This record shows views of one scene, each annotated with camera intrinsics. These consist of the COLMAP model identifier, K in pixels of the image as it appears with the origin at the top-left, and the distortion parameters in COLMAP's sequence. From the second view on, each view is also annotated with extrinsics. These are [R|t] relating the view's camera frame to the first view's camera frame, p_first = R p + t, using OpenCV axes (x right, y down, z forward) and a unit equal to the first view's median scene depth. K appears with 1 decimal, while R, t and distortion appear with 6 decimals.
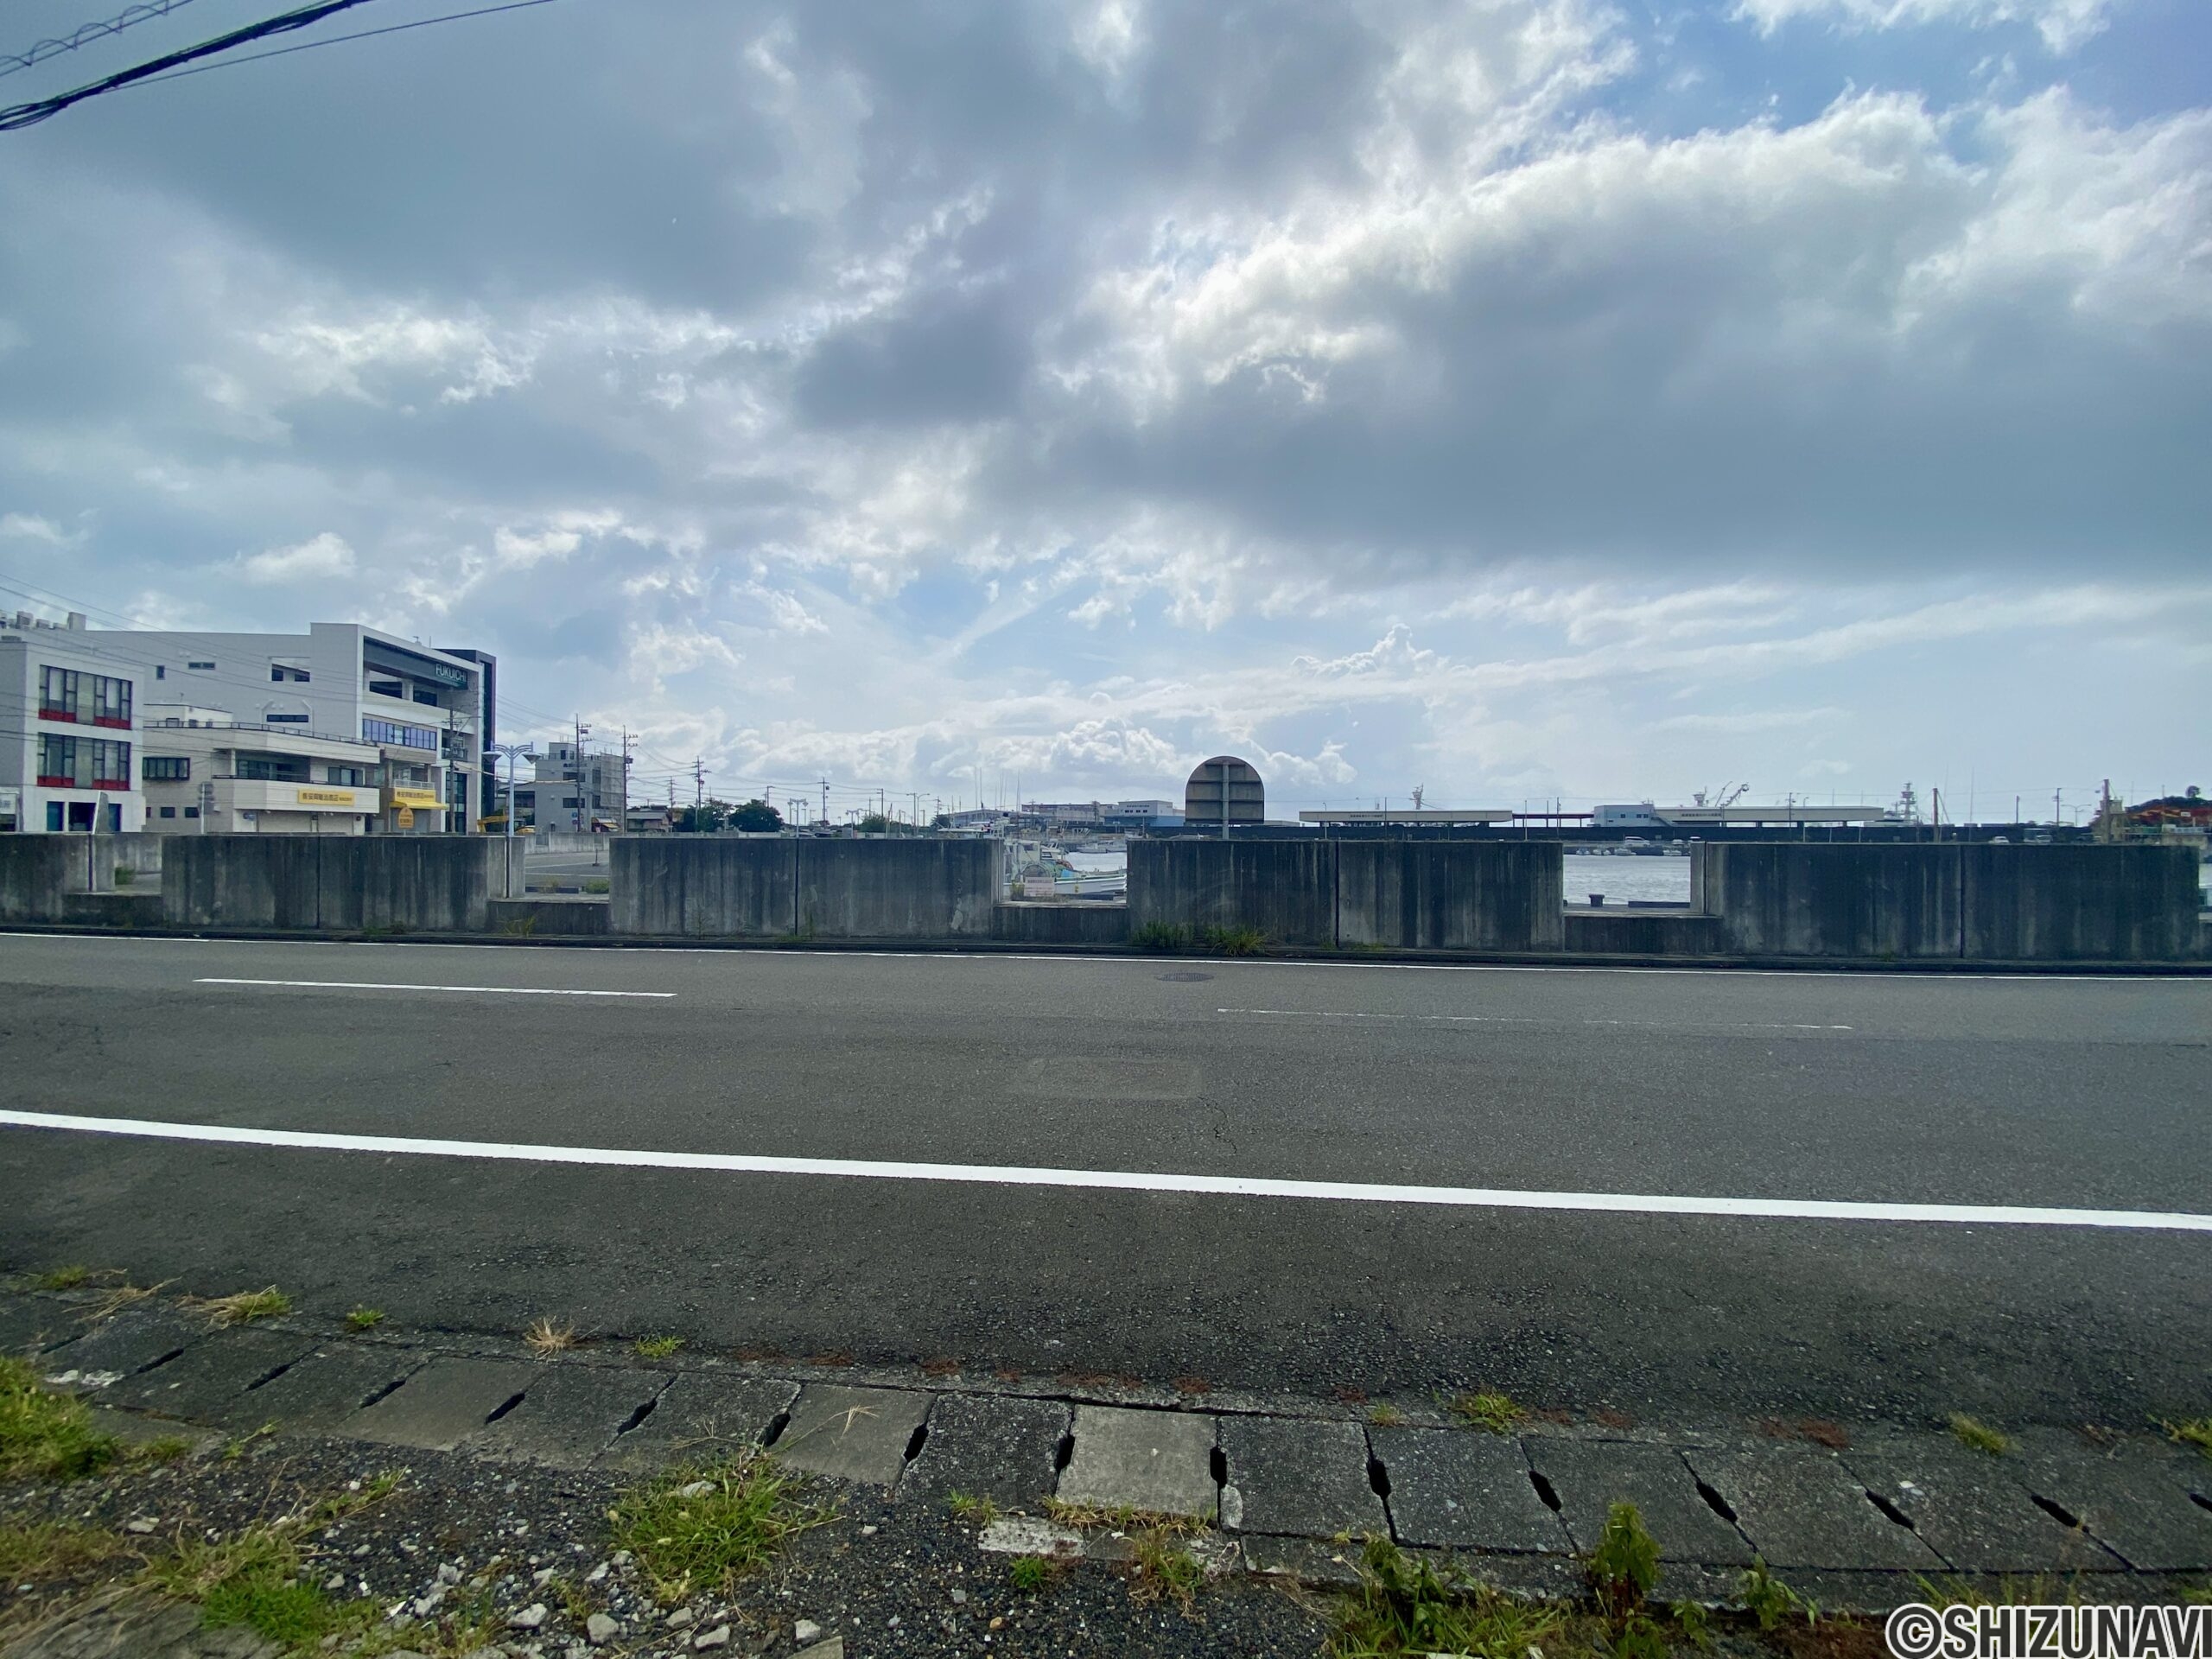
lens RADIAL K [[888.7, 0, 1101.3], [0, 888.7, 834.4], [0, 0, 1]] dist [0.026165, -0.022341]
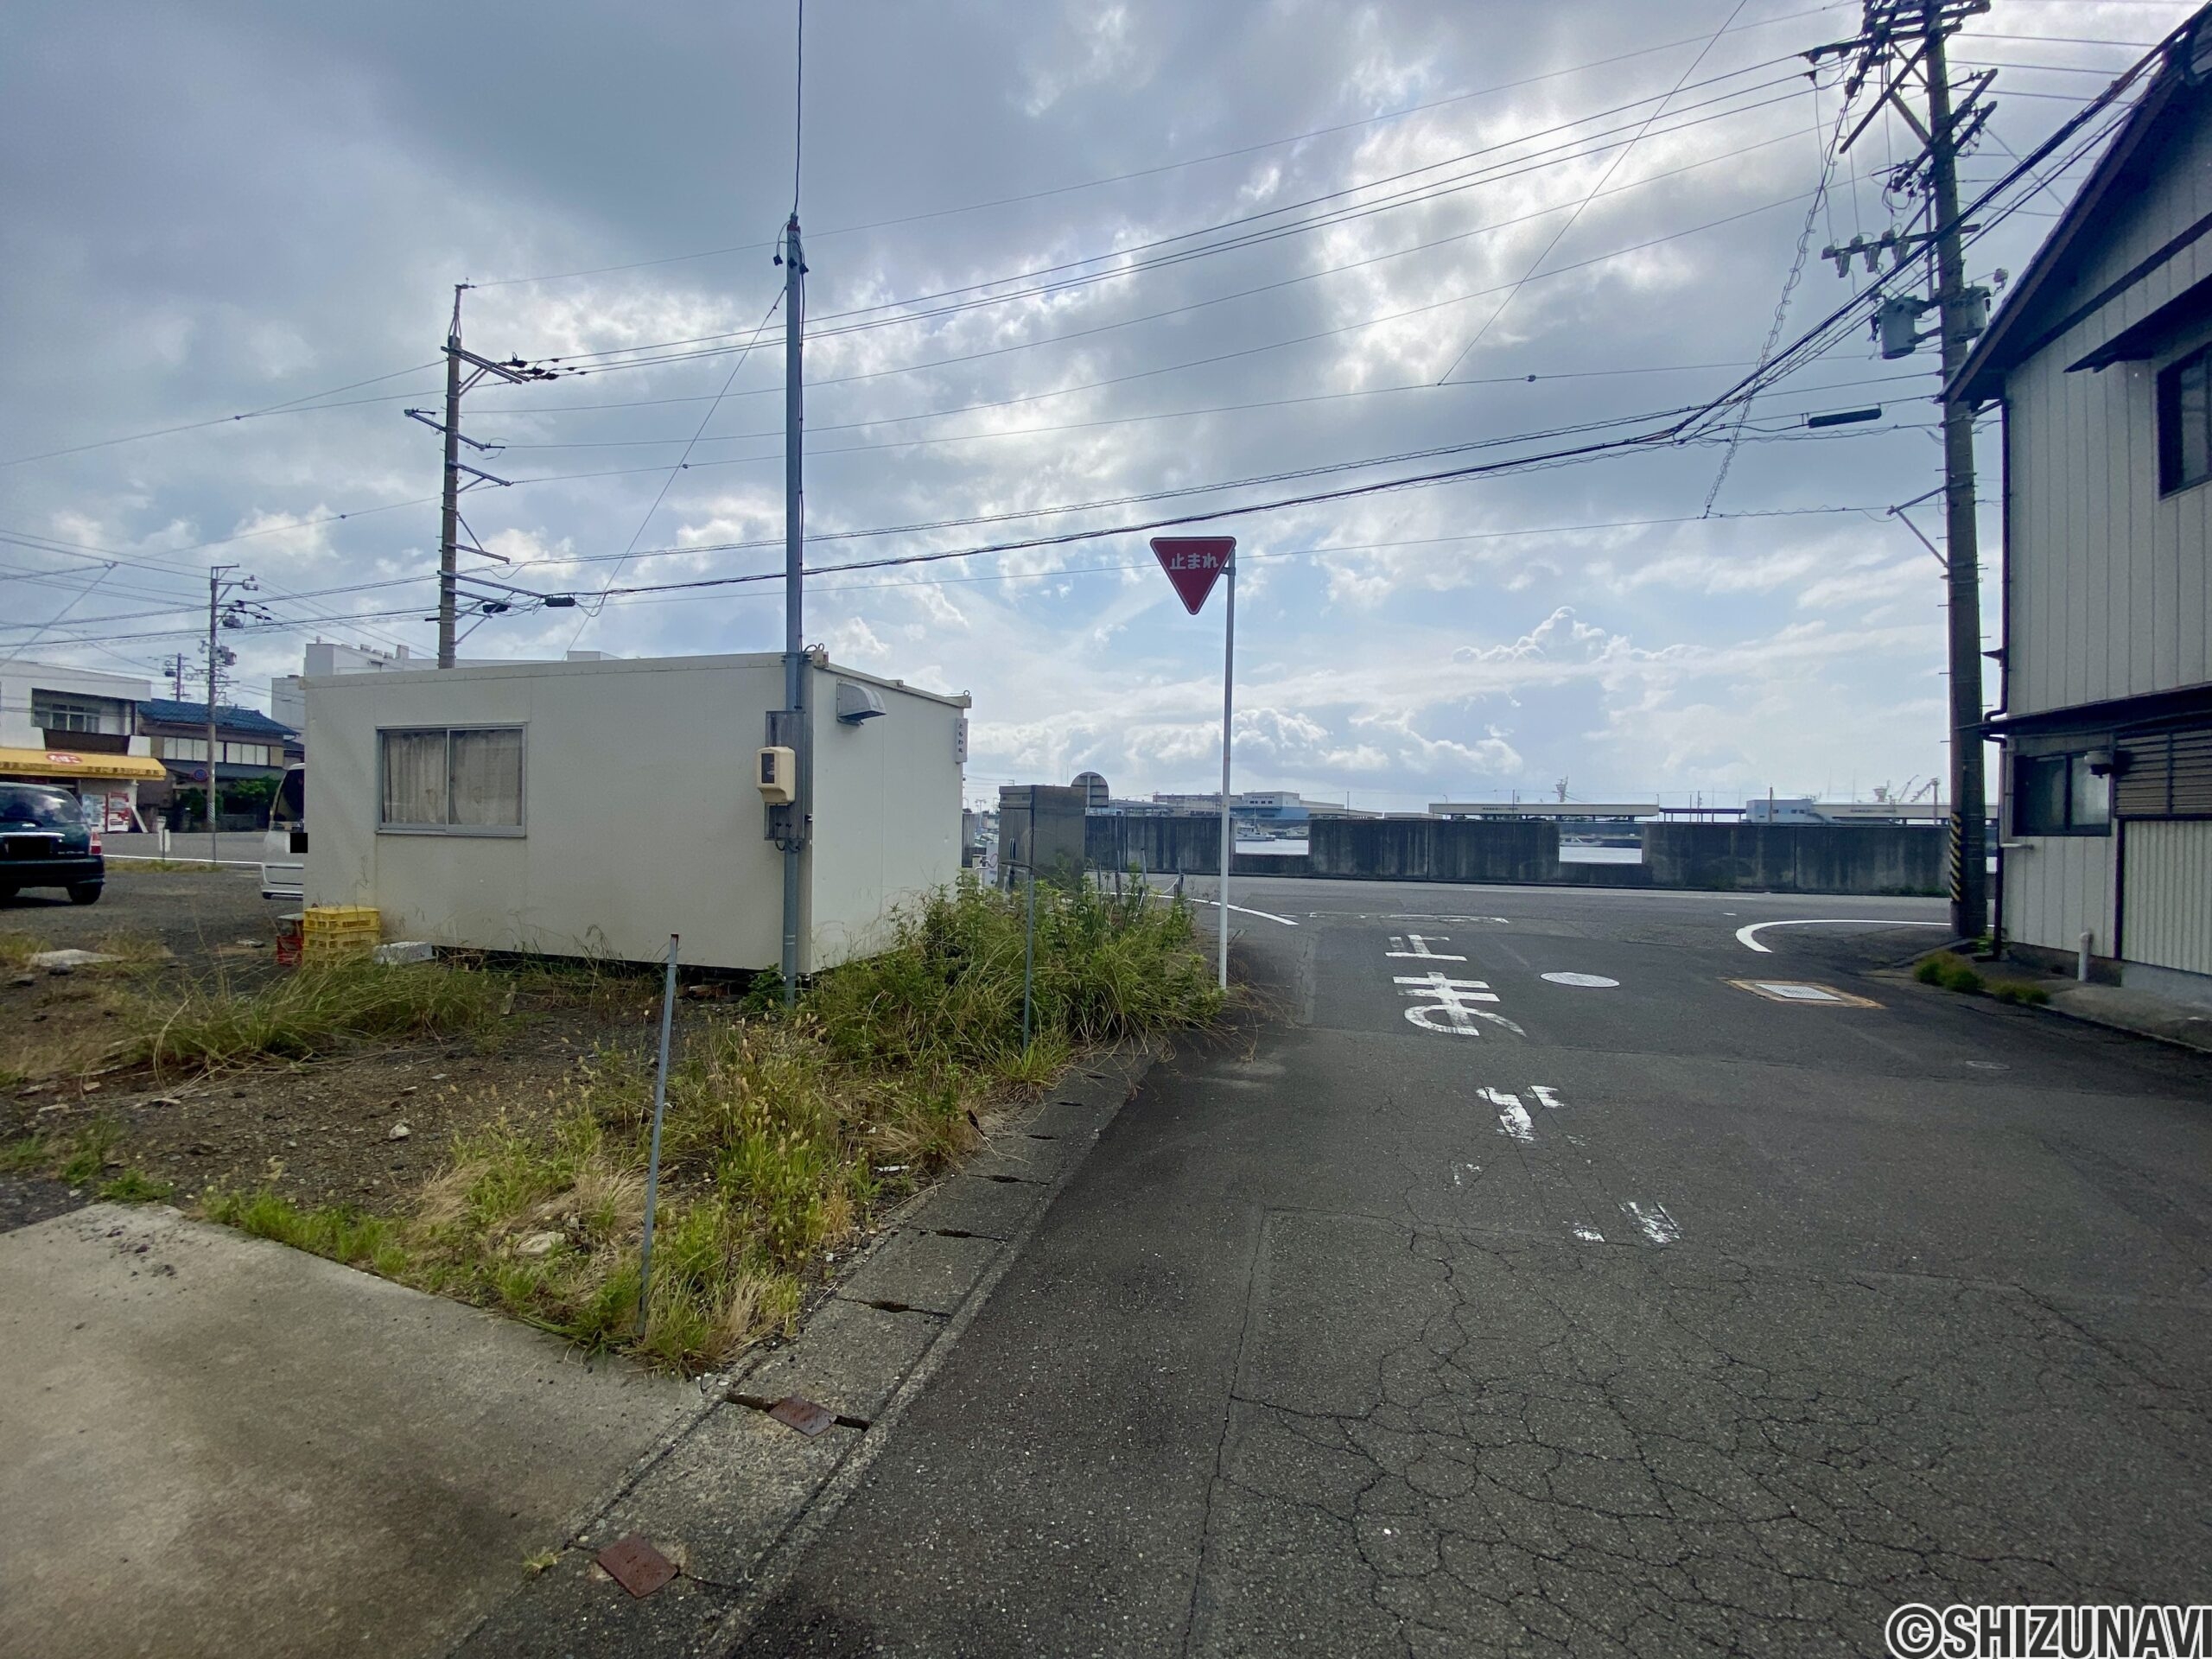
lens RADIAL K [[901.6, 0, 1077.8], [0, 901.6, 833.2], [0, 0, 1]] dist [0.027602, -0.024112]
pose [[0.984286, 0.014238, -0.176008, 0.049454], [-0.012624, 0.999867, 0.010289, 0.002554], [0.176131, -0.007906, 0.984335, -0.097396]]
